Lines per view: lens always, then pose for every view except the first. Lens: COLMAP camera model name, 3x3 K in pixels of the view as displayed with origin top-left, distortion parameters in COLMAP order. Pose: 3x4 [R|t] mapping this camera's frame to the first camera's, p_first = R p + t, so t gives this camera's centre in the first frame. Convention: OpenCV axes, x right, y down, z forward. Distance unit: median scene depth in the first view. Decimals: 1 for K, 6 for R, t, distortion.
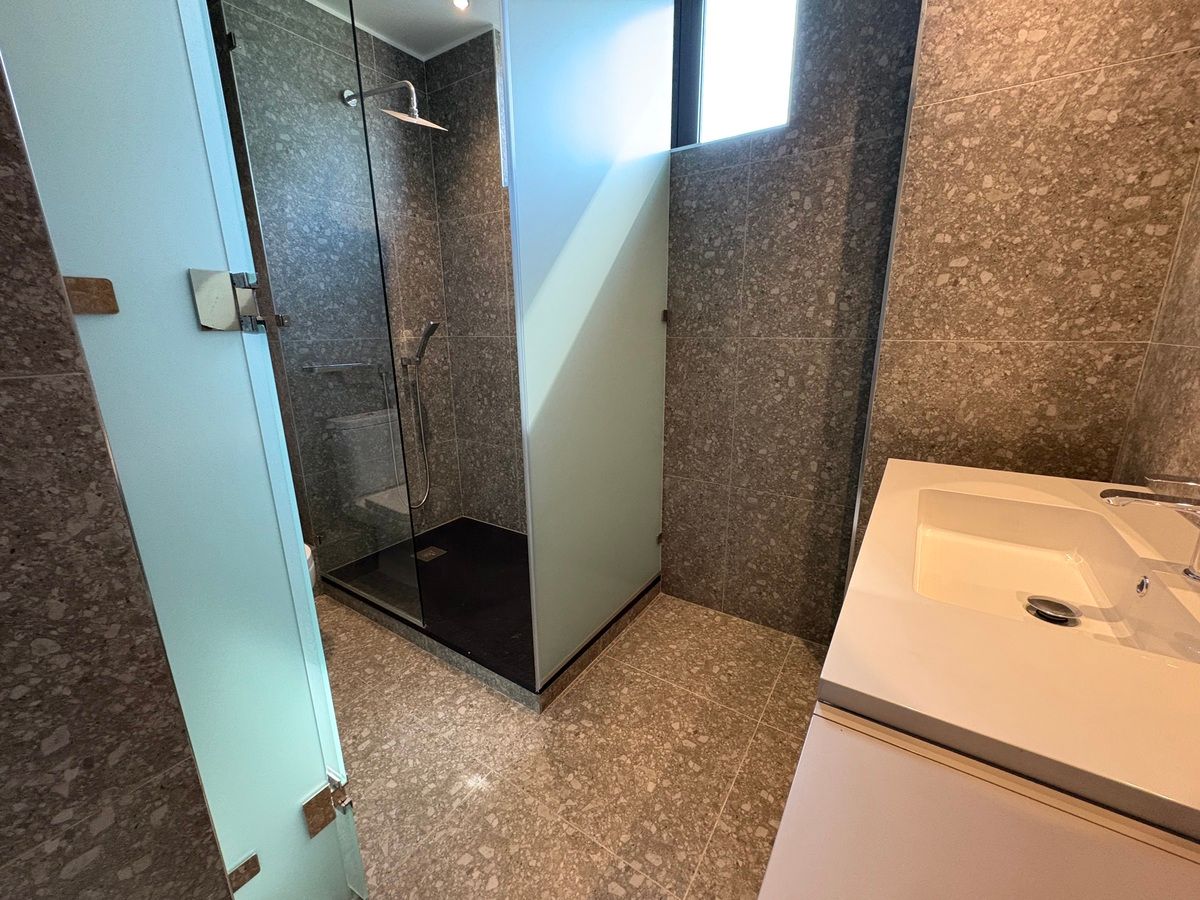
lens RADIAL K [[478.6, 0, 599.2], [0, 478.6, 449.0], [0, 0, 1]] dist [0.000519, -0.000164]
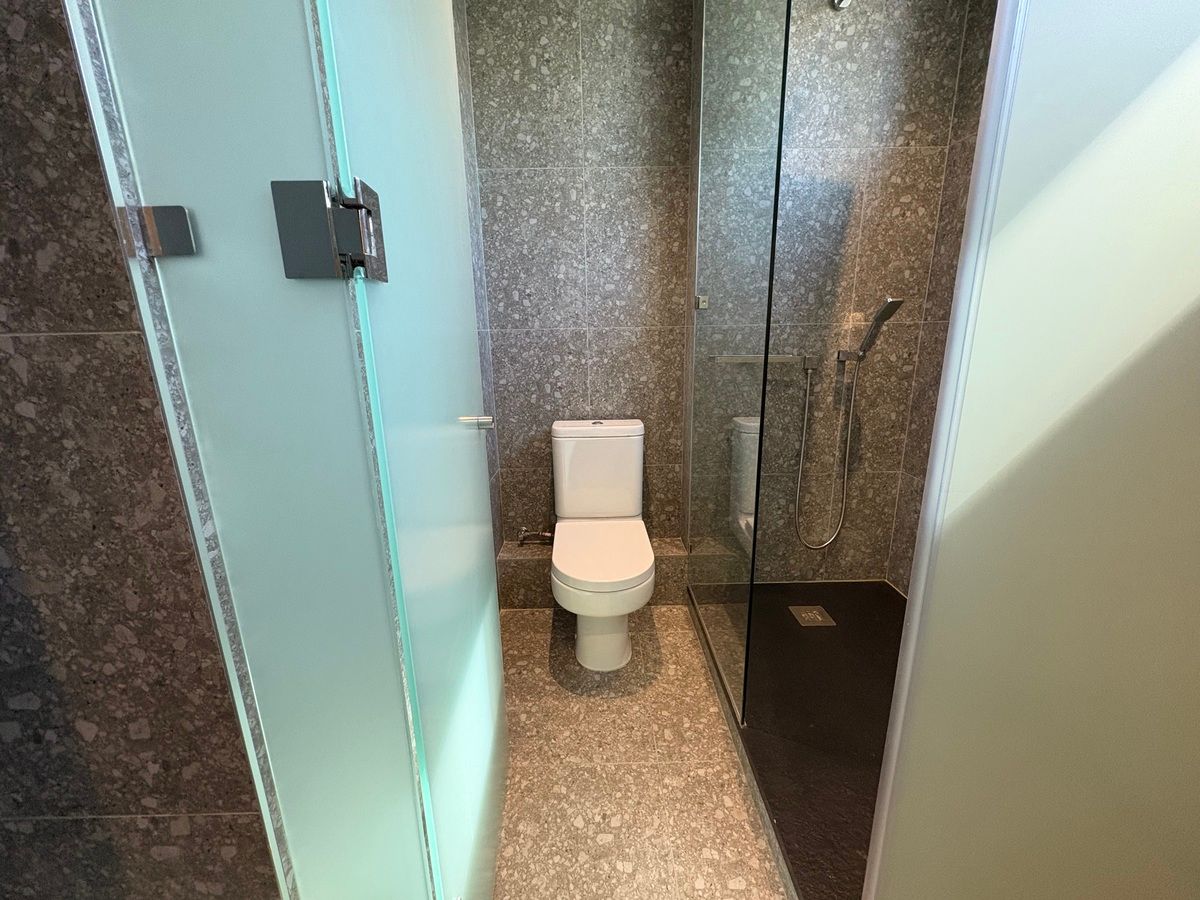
lens RADIAL K [[478.6, 0, 600.6], [0, 478.6, 449.4], [0, 0, 1]] dist [0.000519, -0.000164]
pose [[0.566259, 0.200702, -0.799418, 0.004144], [-0.194404, 0.975058, 0.107095, -0.177344], [0.800973, 0.094766, 0.591152, 1.020914]]
